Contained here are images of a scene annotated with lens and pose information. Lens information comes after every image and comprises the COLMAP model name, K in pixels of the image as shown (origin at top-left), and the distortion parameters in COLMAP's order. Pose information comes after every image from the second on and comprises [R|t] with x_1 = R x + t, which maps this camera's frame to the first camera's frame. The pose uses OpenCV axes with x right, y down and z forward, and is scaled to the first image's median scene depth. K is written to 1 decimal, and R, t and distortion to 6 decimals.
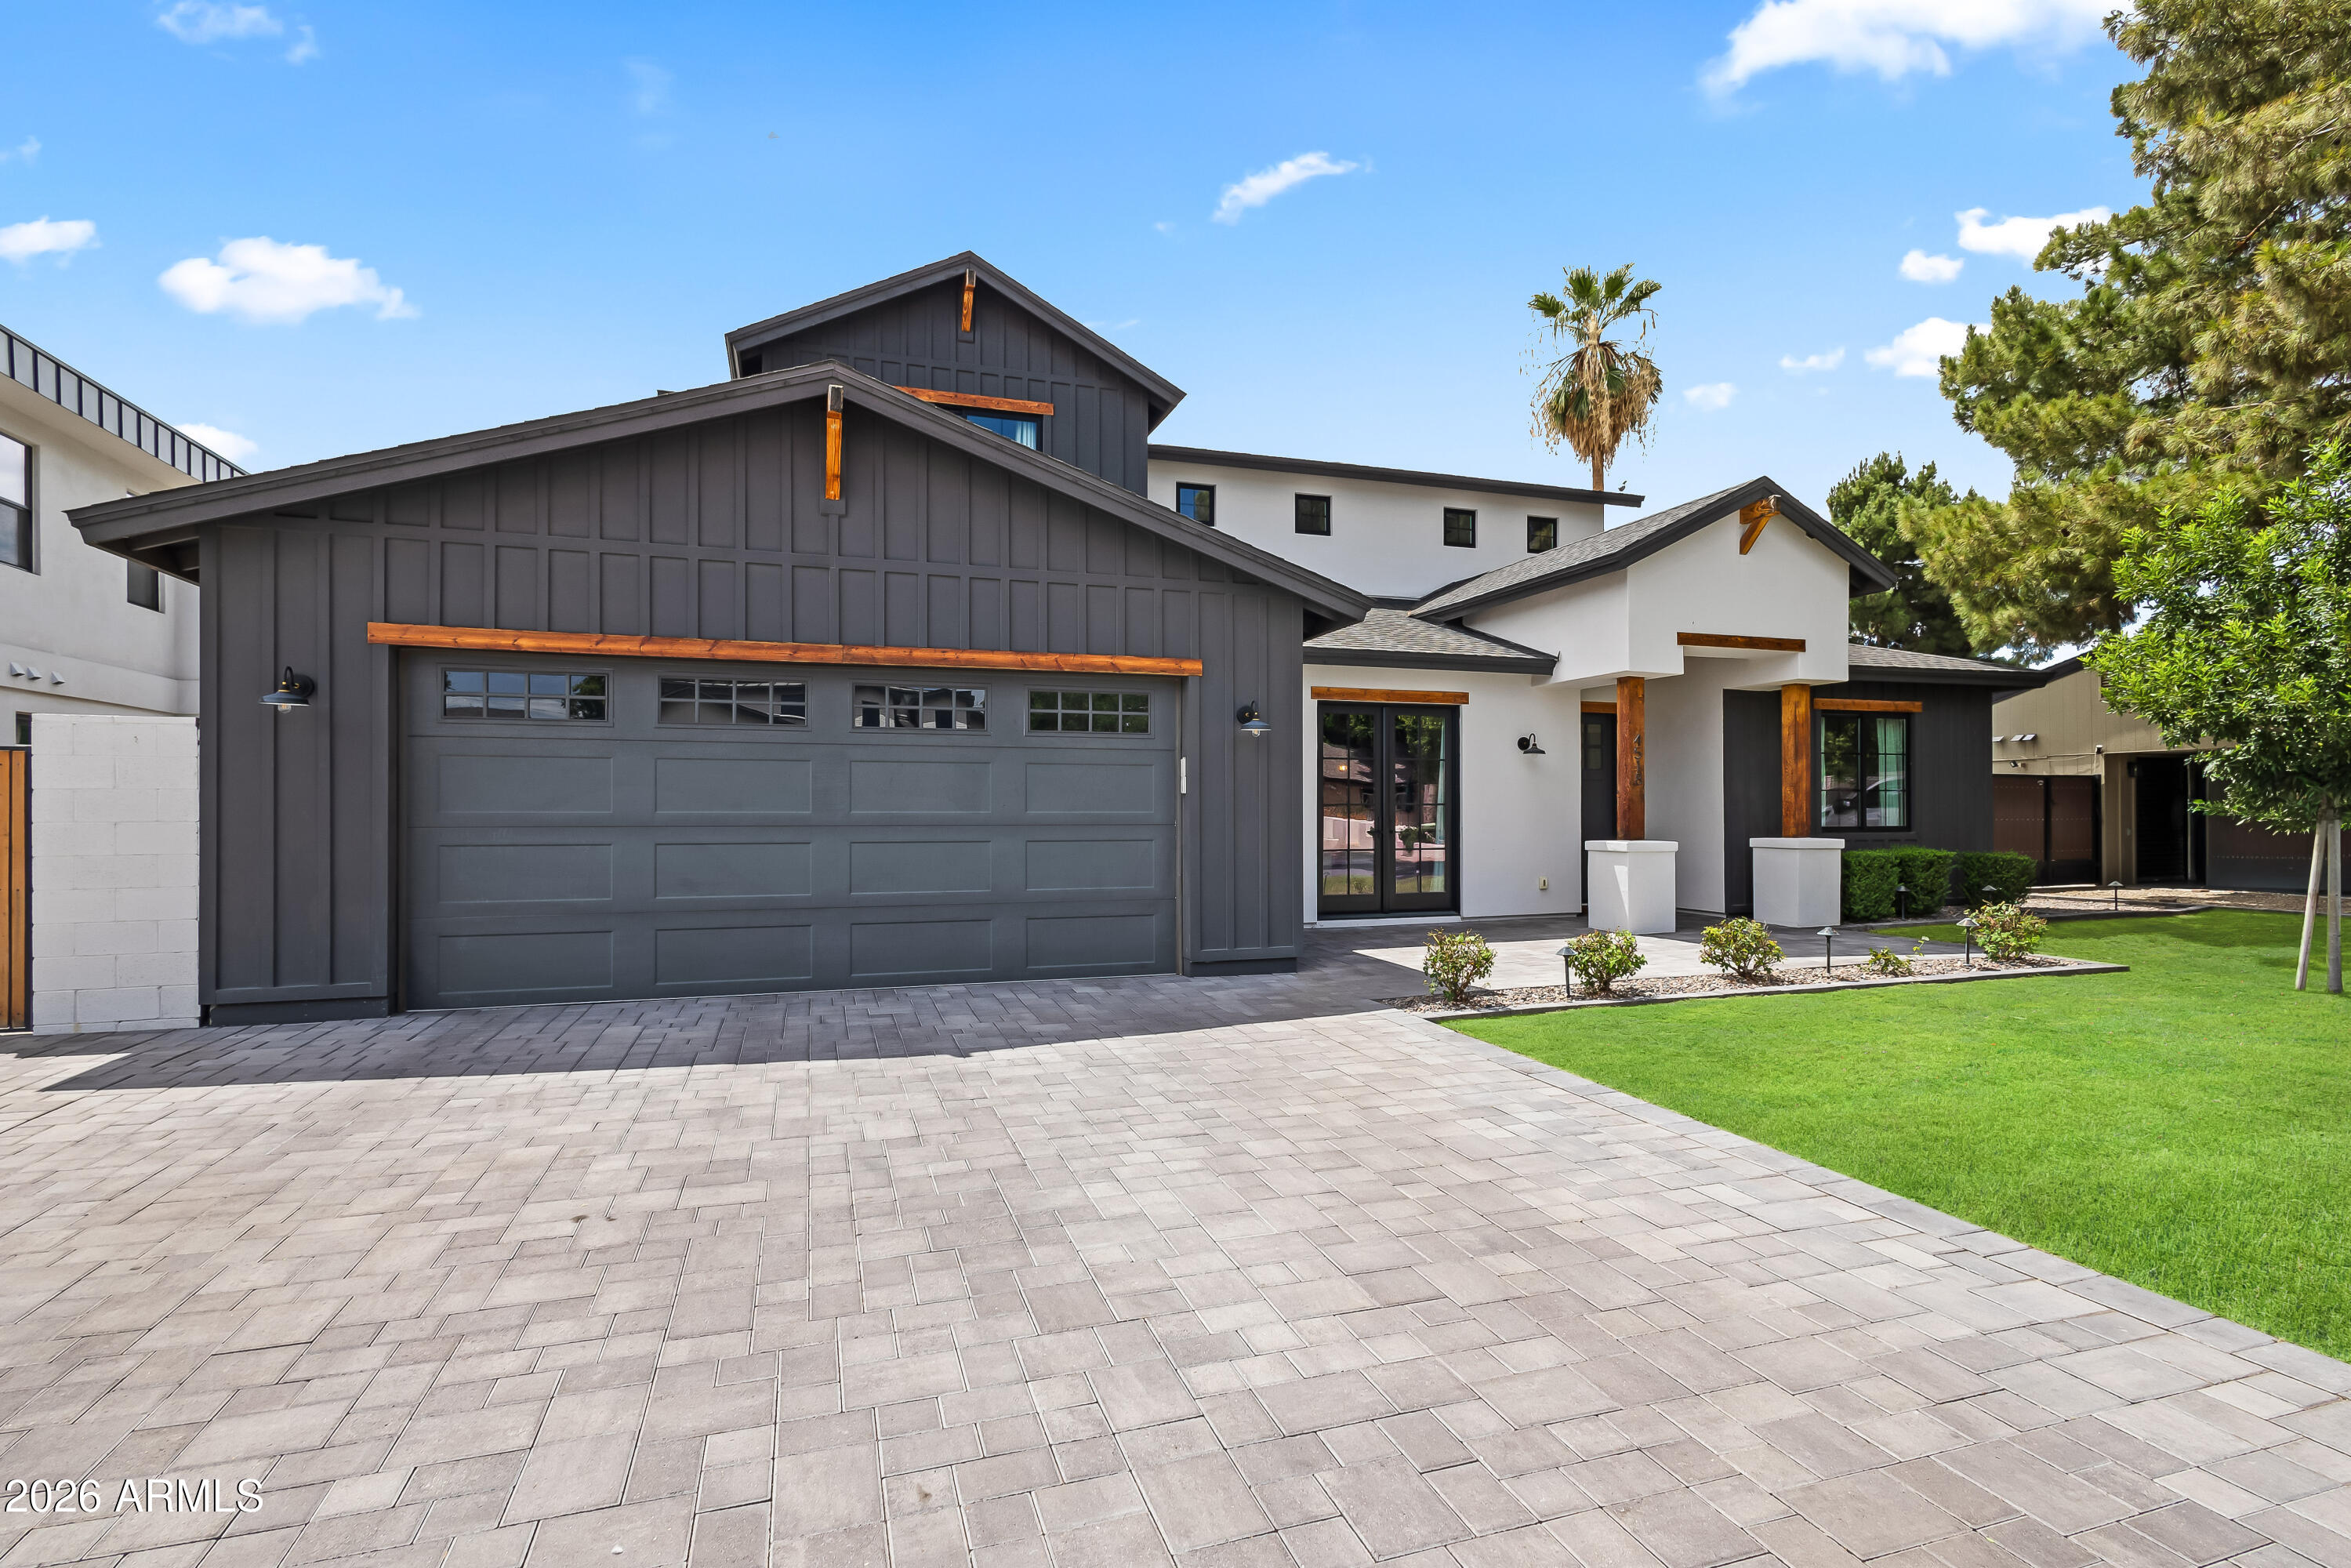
lens RADIAL K [[1108.1, 0, 1205.9], [0, 1108.1, 808.5], [0, 0, 1]] dist [0.002360, -0.000441]
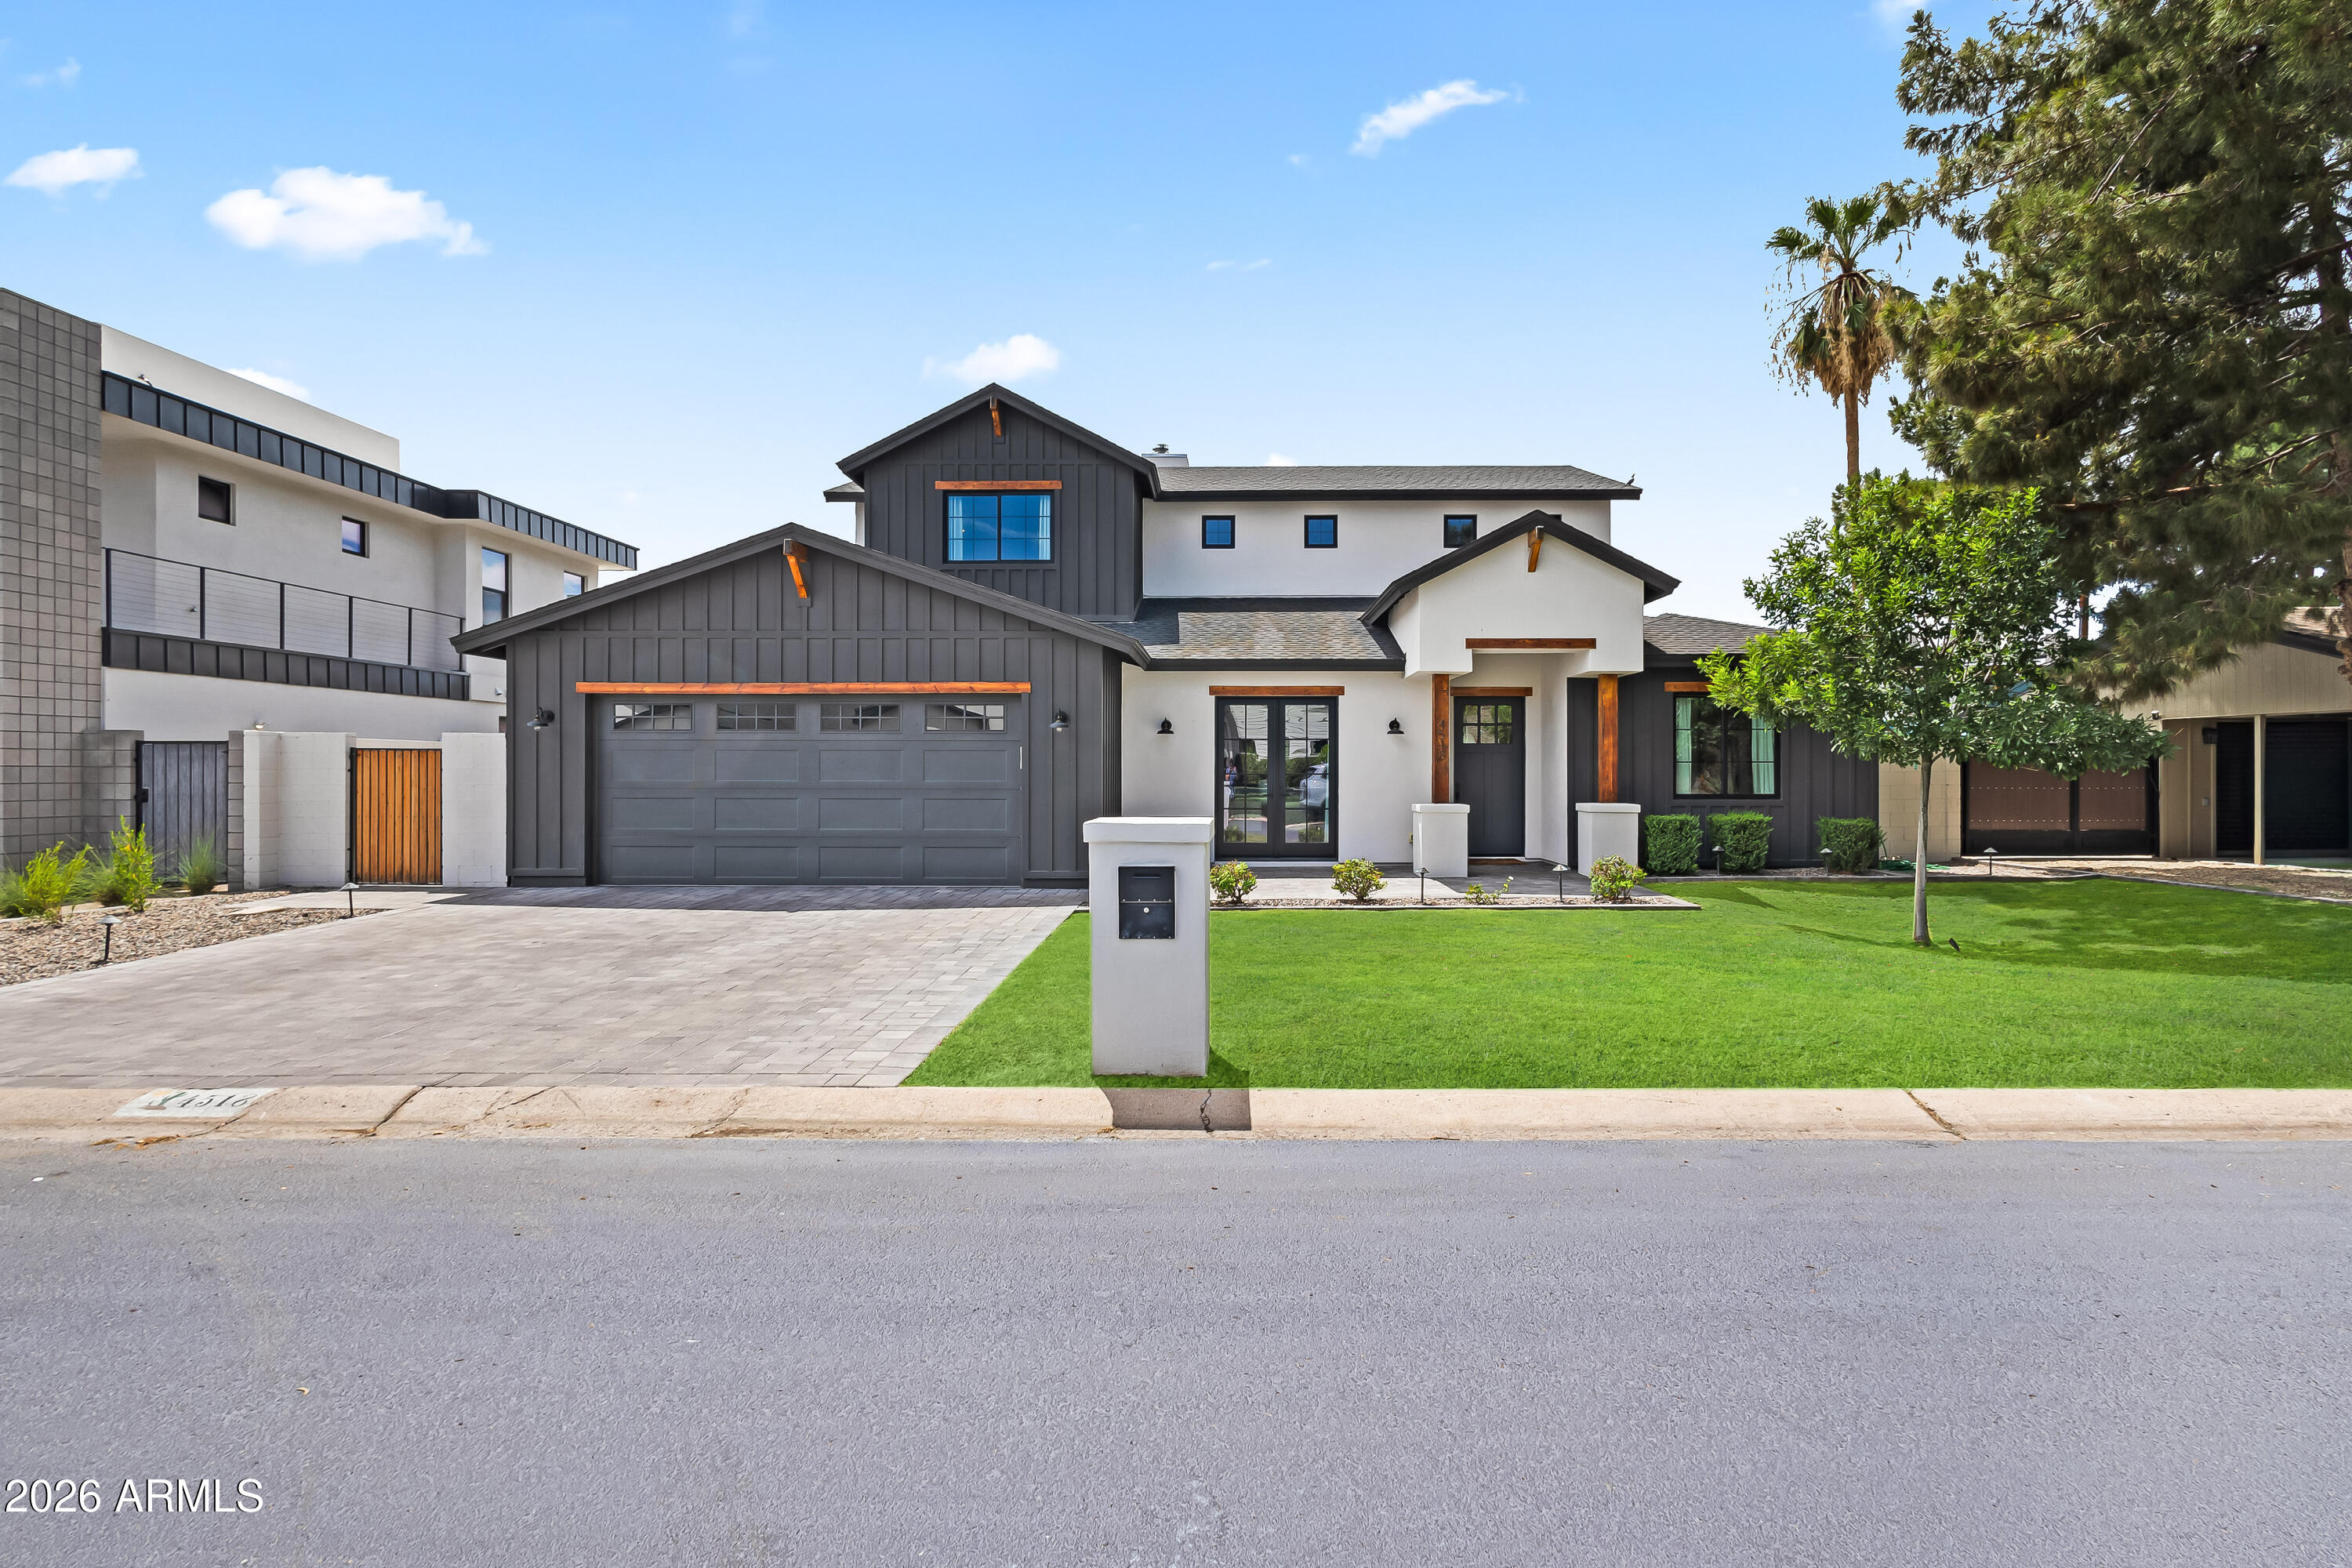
lens RADIAL K [[1107.5, 0, 1186.4], [0, 1107.5, 775.8], [0, 0, 1]] dist [0.003142, 0.000587]
pose [[0.945203, 0.004321, -0.326454, 0.541986], [-0.001364, 0.999956, 0.009285, -0.014790], [0.326480, -0.008331, 0.945167, -0.295127]]
